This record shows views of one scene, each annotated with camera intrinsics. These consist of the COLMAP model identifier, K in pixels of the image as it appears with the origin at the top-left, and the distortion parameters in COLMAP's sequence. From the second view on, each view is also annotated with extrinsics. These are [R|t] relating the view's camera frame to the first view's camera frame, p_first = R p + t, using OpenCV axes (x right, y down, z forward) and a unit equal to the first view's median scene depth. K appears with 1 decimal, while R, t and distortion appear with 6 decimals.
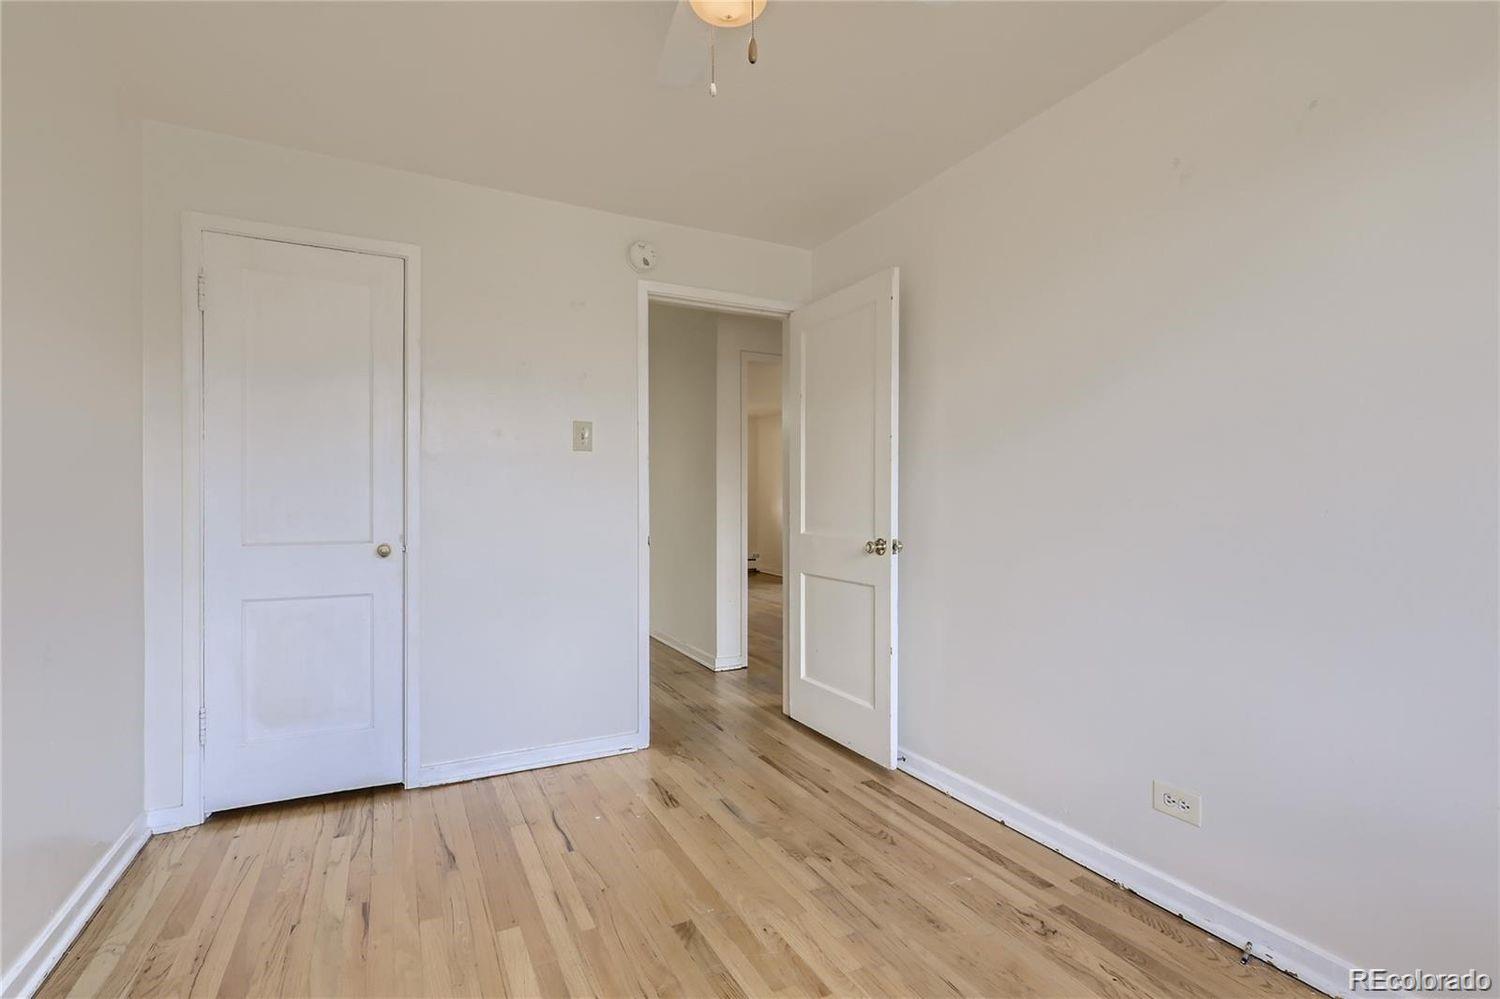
lens RADIAL K [[690.1, 0, 741.7], [0, 690.1, 507.7], [0, 0, 1]] dist [0.006253, 0.001662]
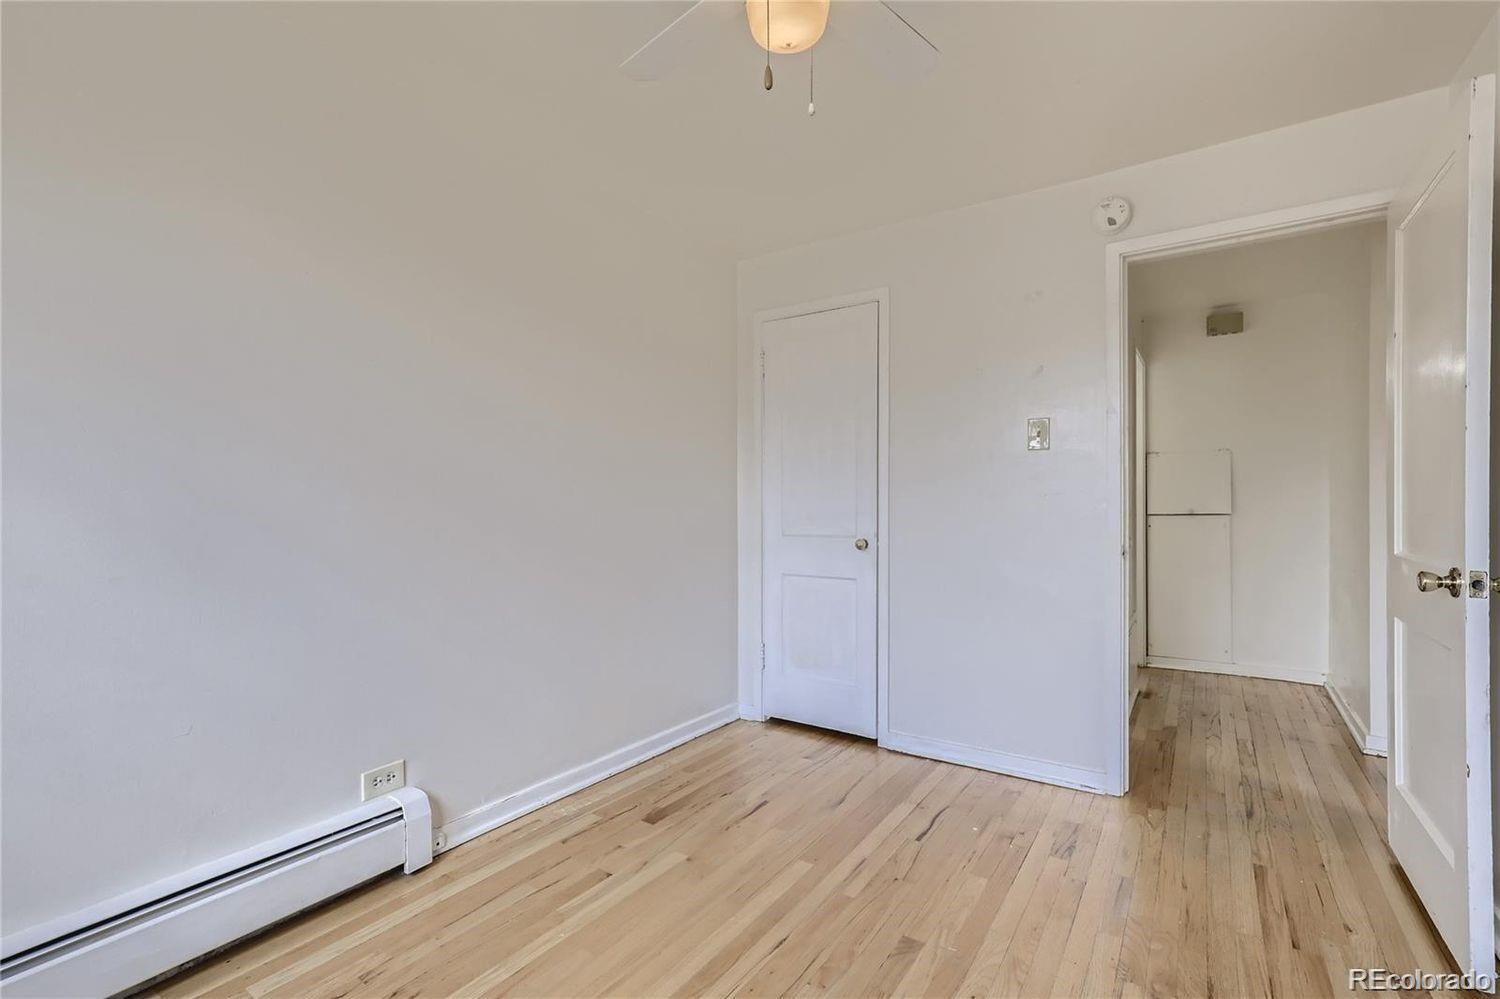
lens RADIAL K [[690.1, 0, 734.2], [0, 690.1, 505.8], [0, 0, 1]] dist [0.006253, 0.001662]
pose [[0.478763, 0.000961, -0.877943, 0.452264], [-0.004068, 0.999991, -0.001124, -0.003838], [0.877935, 0.004109, 0.478763, 0.218825]]
